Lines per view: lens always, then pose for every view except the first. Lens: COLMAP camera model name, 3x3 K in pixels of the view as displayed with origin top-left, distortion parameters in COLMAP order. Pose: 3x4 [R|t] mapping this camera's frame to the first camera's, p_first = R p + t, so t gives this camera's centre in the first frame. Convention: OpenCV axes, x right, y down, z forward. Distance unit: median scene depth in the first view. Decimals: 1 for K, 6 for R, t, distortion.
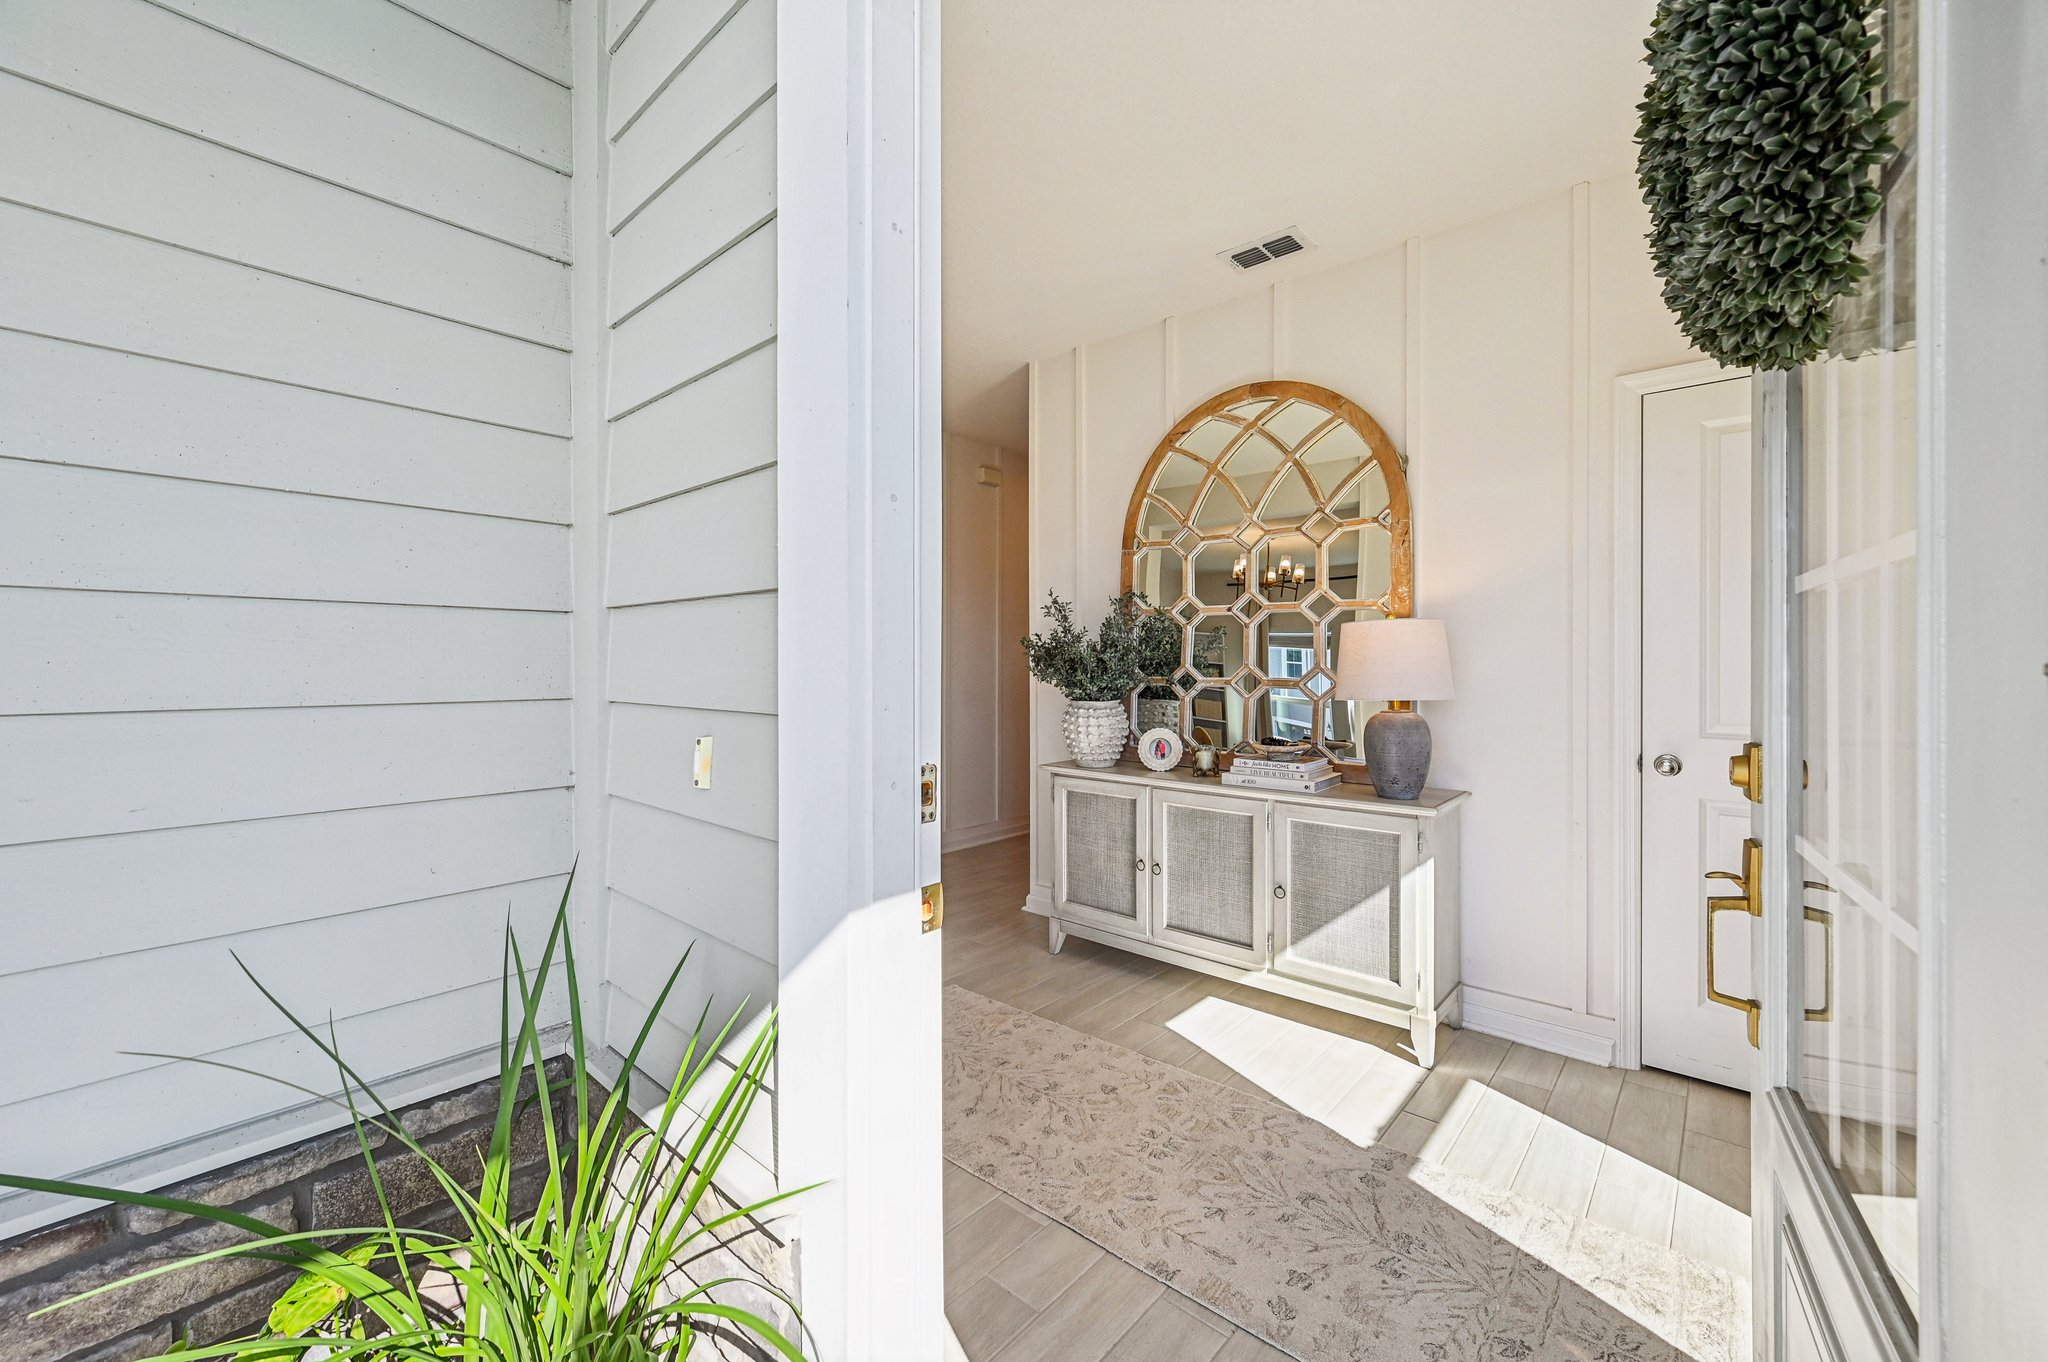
lens RADIAL K [[817.0, 0, 1024.0], [0, 817.0, 656.2], [0, 0, 1]] dist [-0.001207, -0.000457]
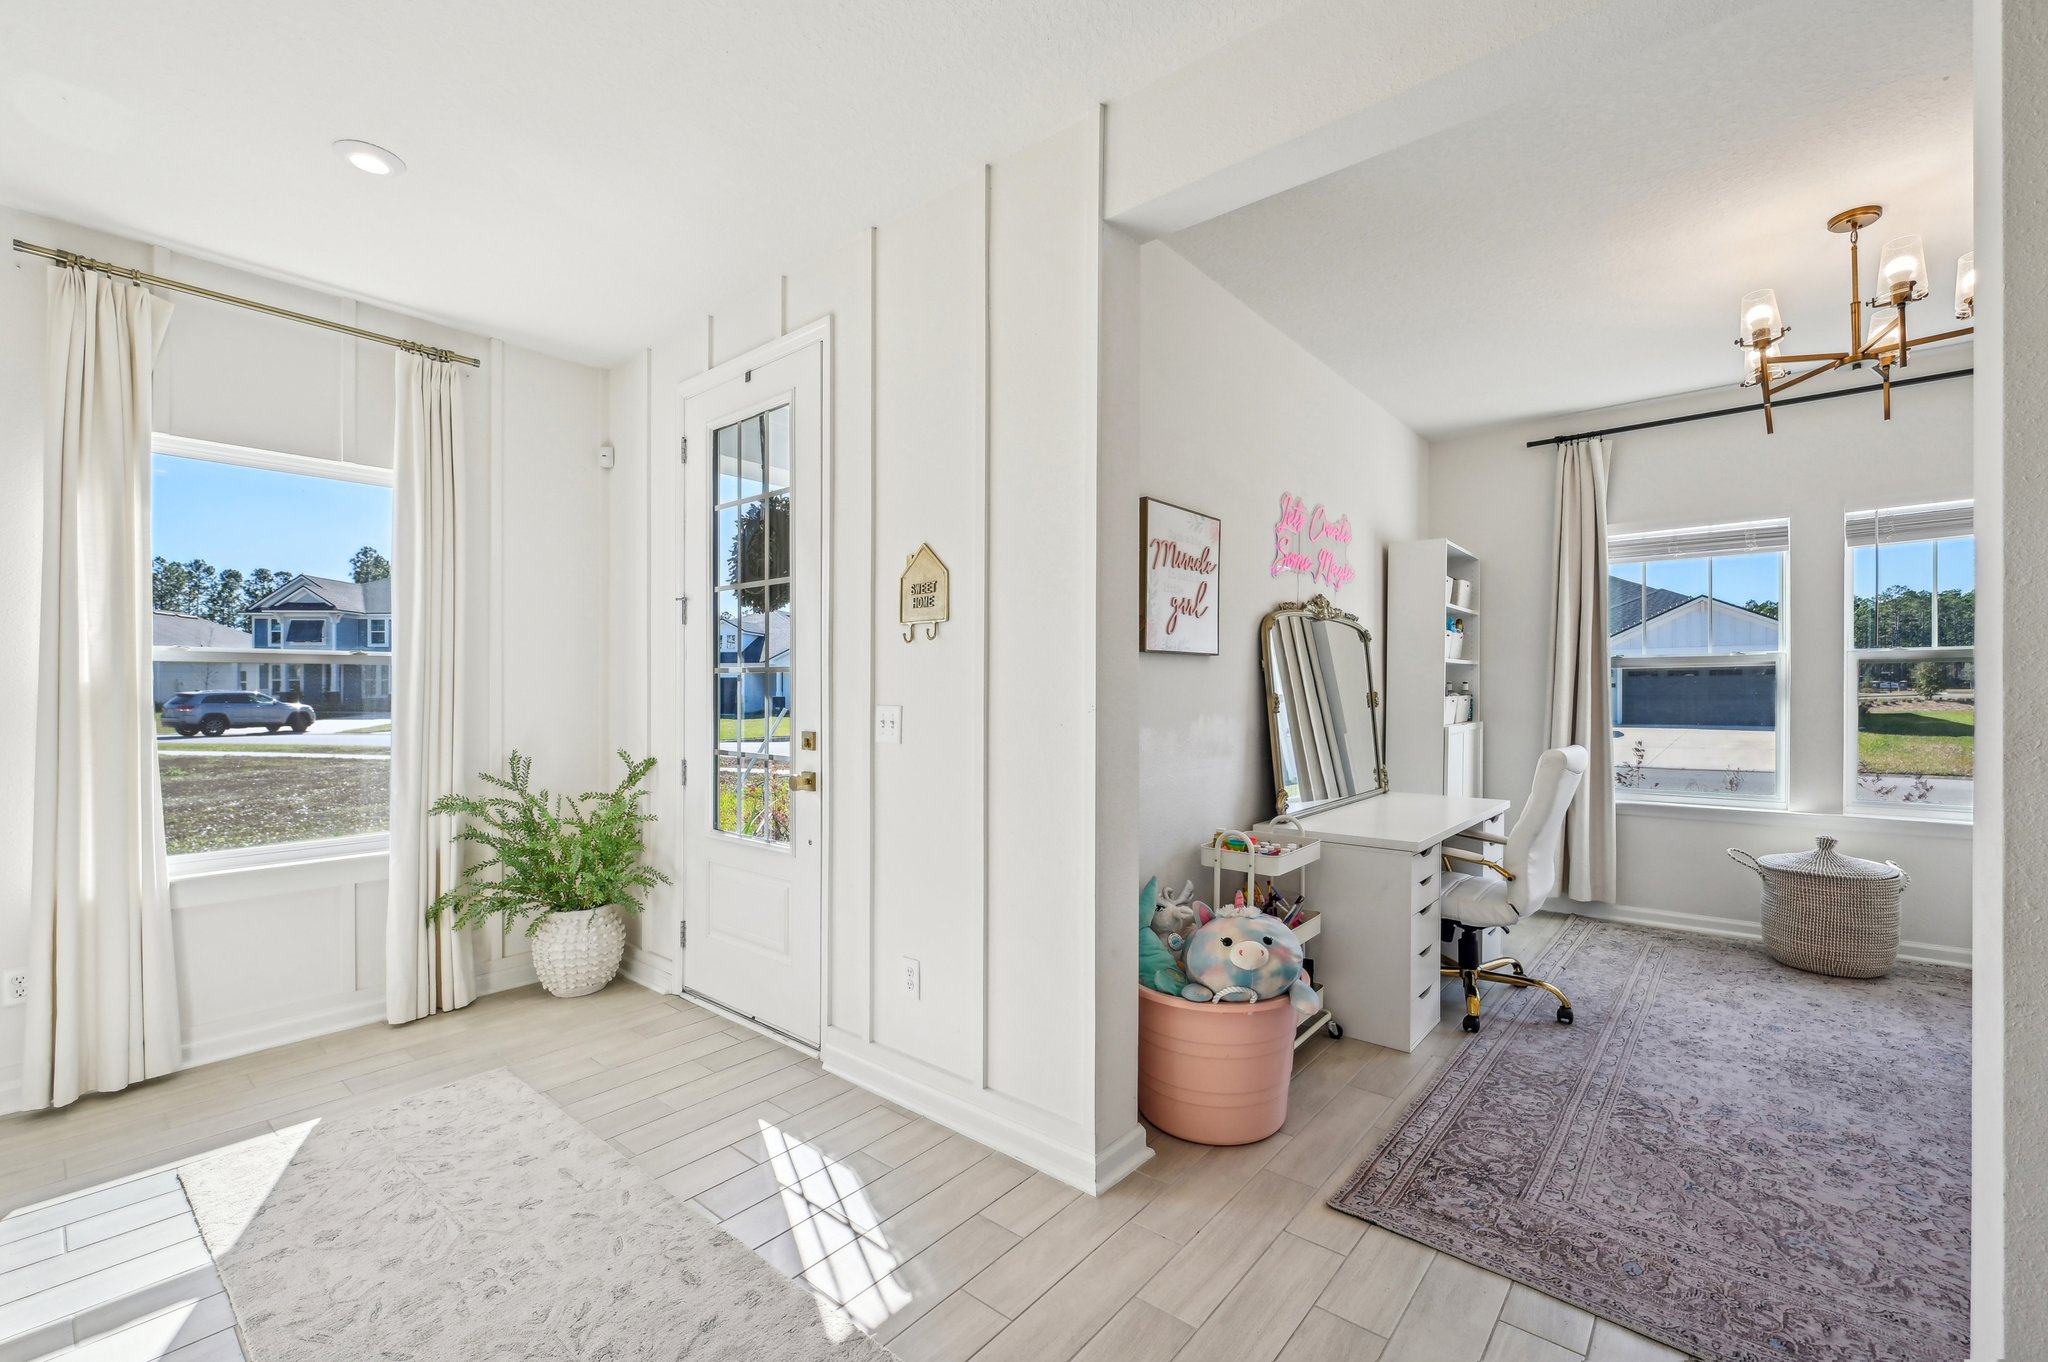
lens RADIAL K [[864.5, 0, 1028.4], [0, 864.5, 693.2], [0, 0, 1]] dist [-0.002961, 0.000735]
pose [[-0.999788, 0.005082, -0.019961, -0.249268], [0.005107, 0.999986, -0.001182, 0.003029], [0.019955, -0.001284, -0.999800, 1.311912]]
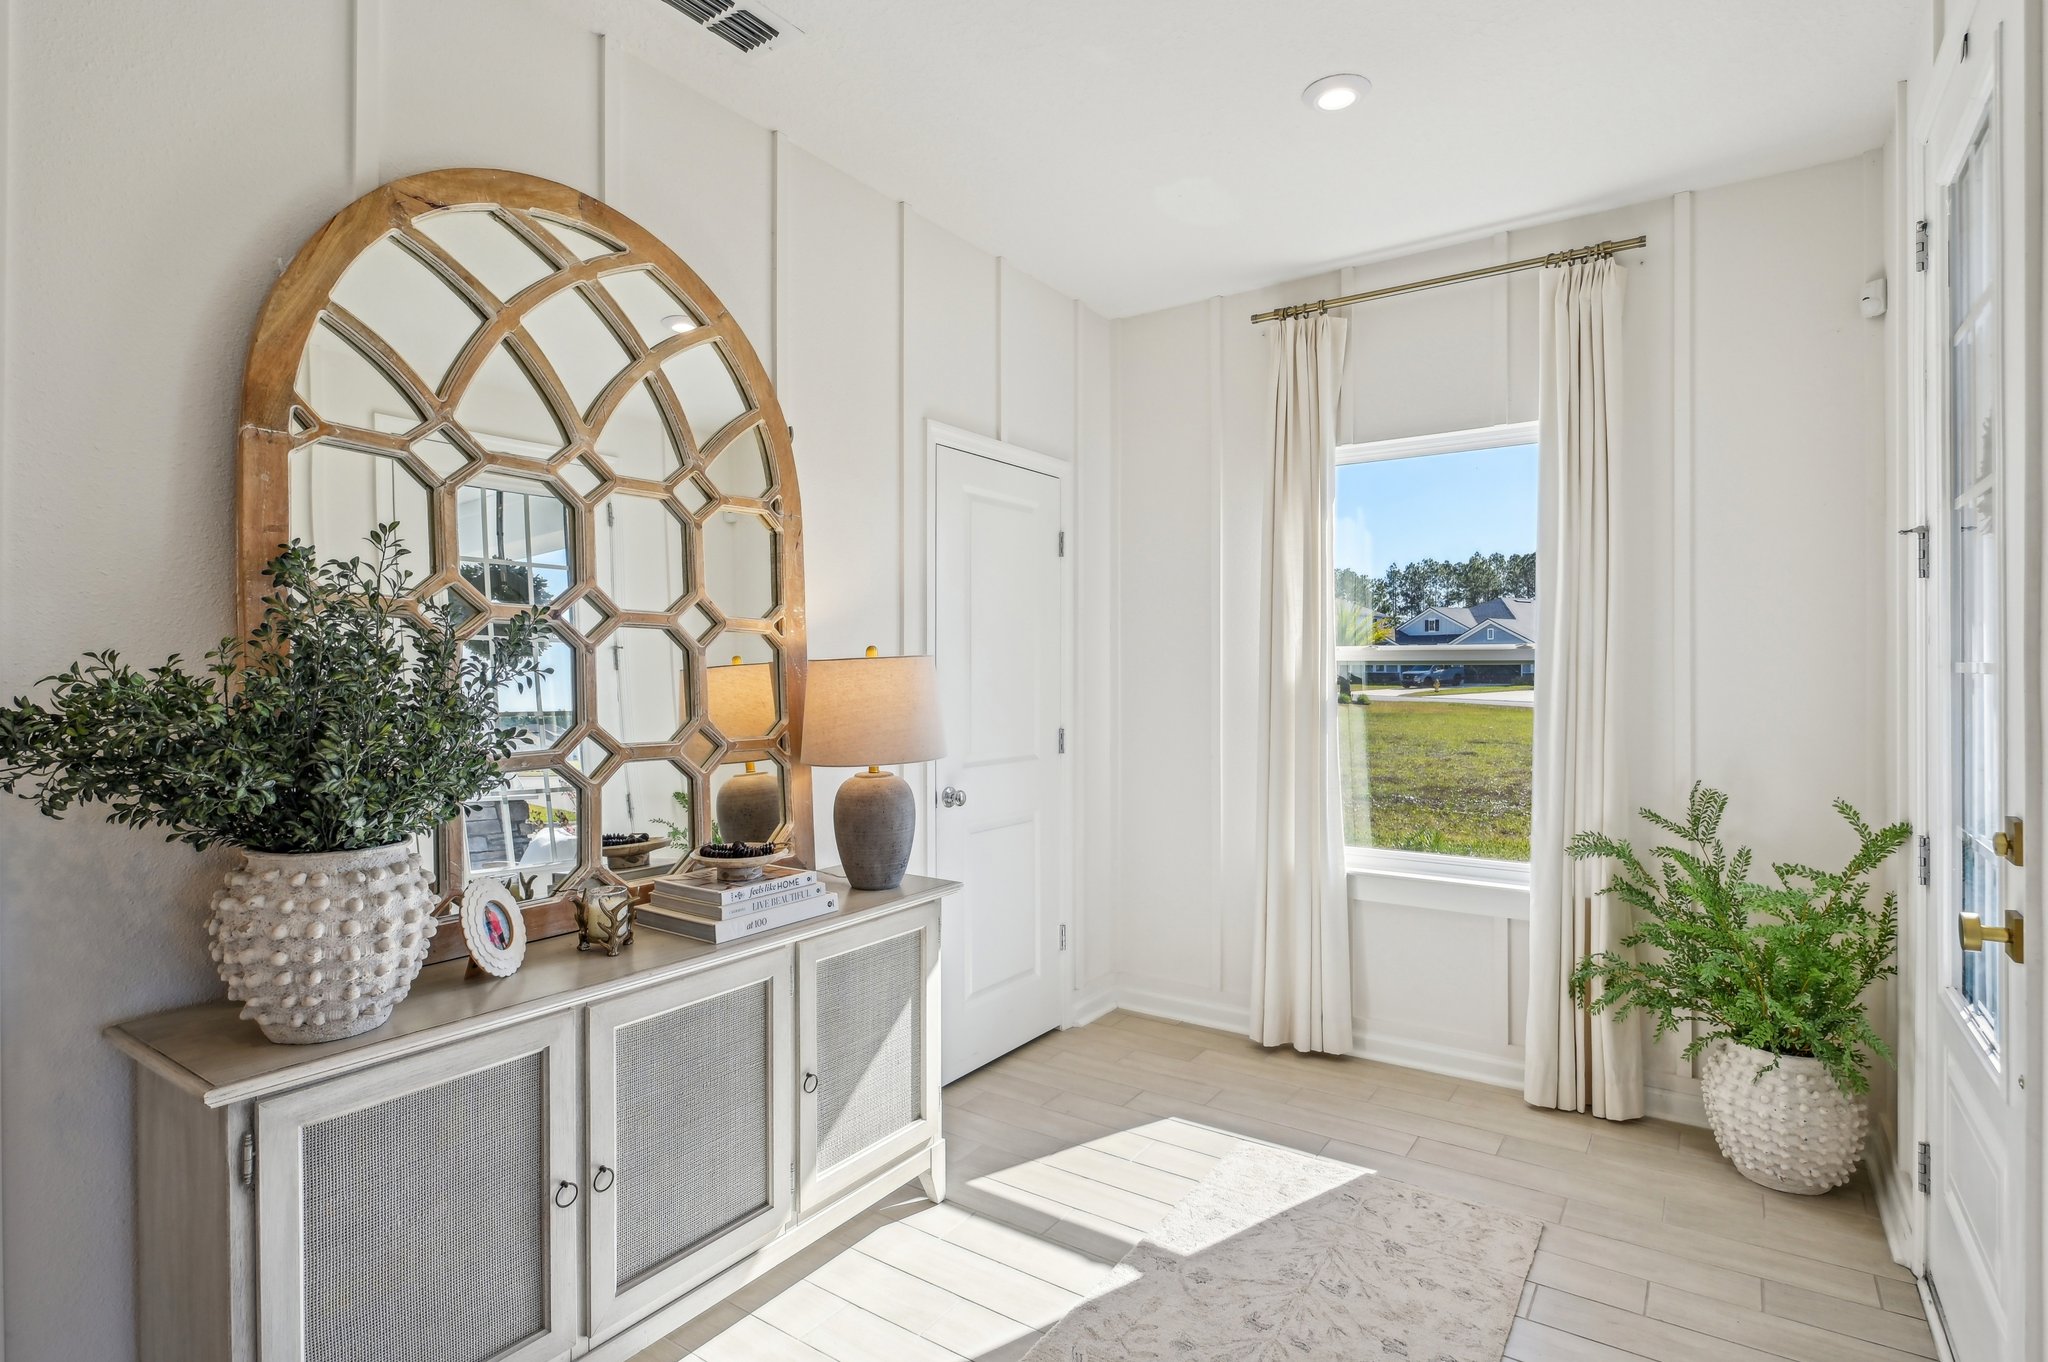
lens RADIAL K [[1032.0, 0, 1033.2], [0, 1032.0, 671.7], [0, 0, 1]] dist [0.001474, 0.000313]
pose [[-0.120347, -0.001477, 0.992731, -0.455131], [-0.002526, 0.999996, 0.001182, -0.026685], [-0.992729, -0.002366, -0.120350, 0.854658]]
